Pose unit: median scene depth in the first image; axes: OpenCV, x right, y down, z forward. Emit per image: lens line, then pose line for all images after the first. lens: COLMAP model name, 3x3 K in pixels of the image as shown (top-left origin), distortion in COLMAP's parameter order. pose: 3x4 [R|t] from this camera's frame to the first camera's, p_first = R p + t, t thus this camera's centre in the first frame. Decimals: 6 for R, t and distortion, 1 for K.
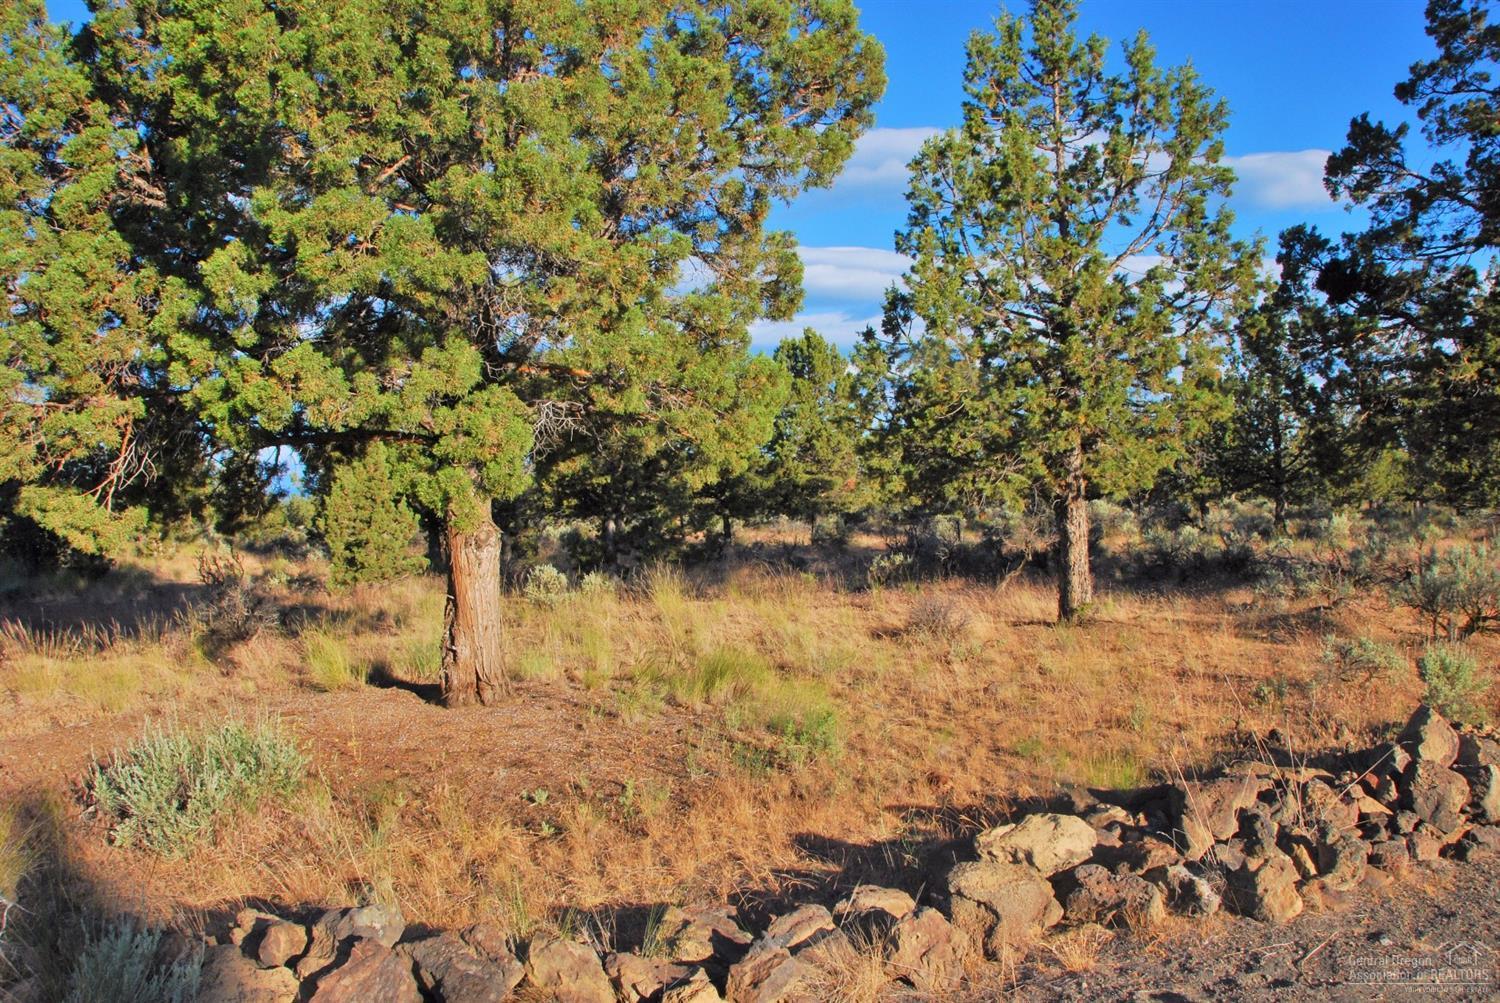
lens RADIAL K [[1165.5, 0, 749.7], [0, 1165.5, 502.9], [0, 0, 1]] dist [-0.096983, -0.006840]
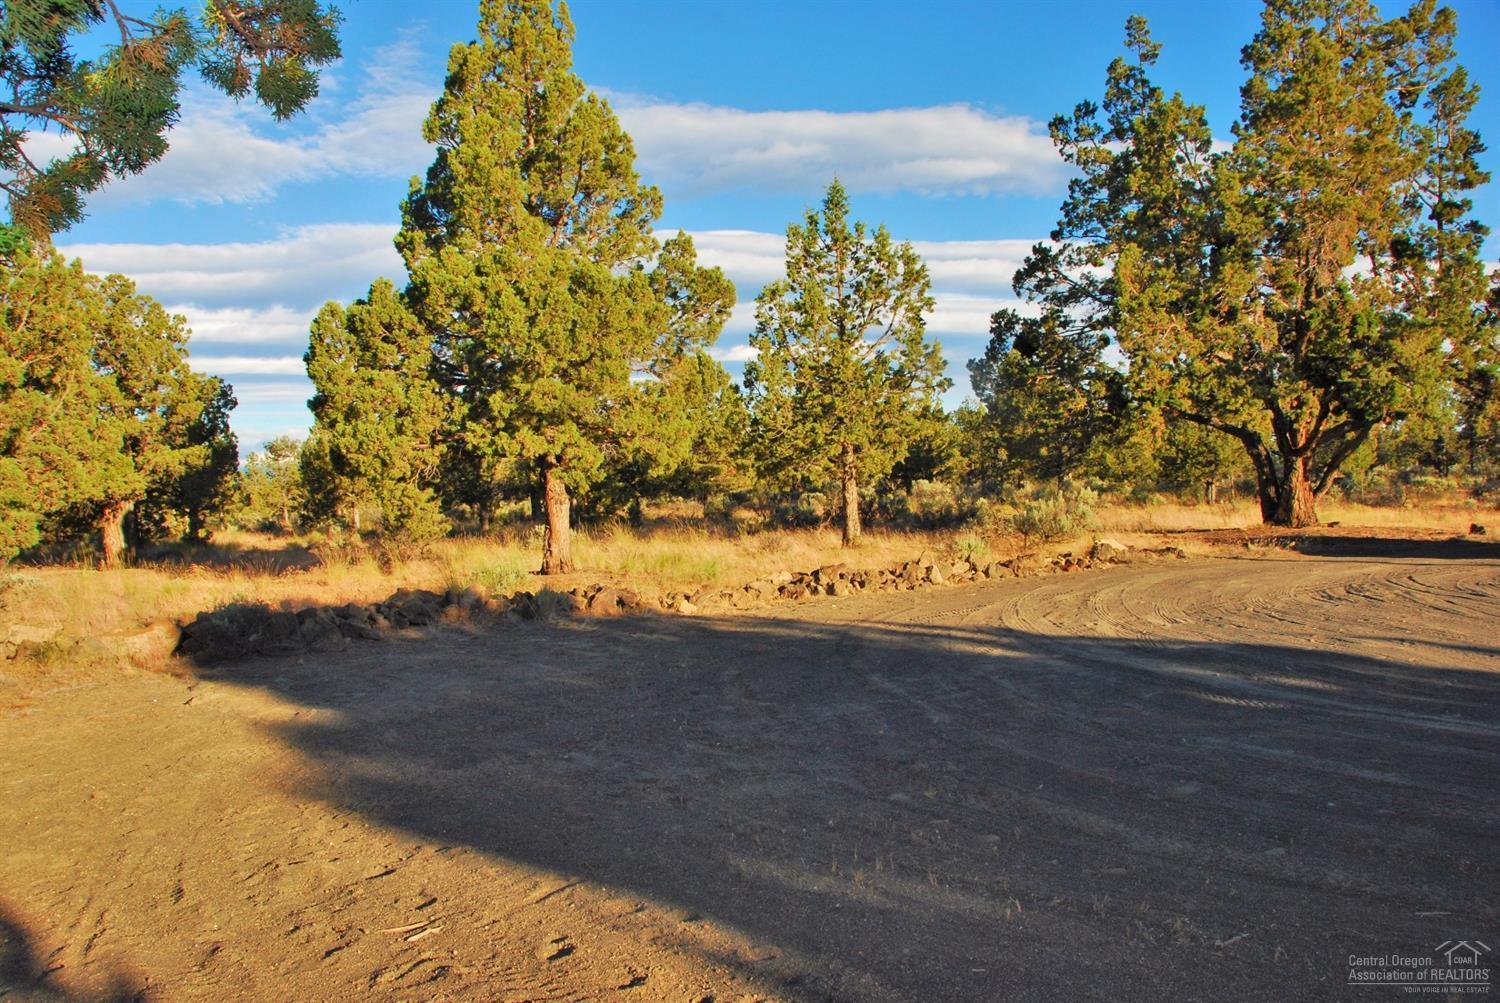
lens RADIAL K [[1165.5, 0, 756.6], [0, 1165.5, 505.8], [0, 0, 1]] dist [-0.096983, -0.006840]
pose [[0.994877, -0.016140, 0.099796, -0.049337], [0.014521, 0.999751, 0.016929, 0.004925], [-0.100045, -0.015393, 0.994864, -0.814181]]
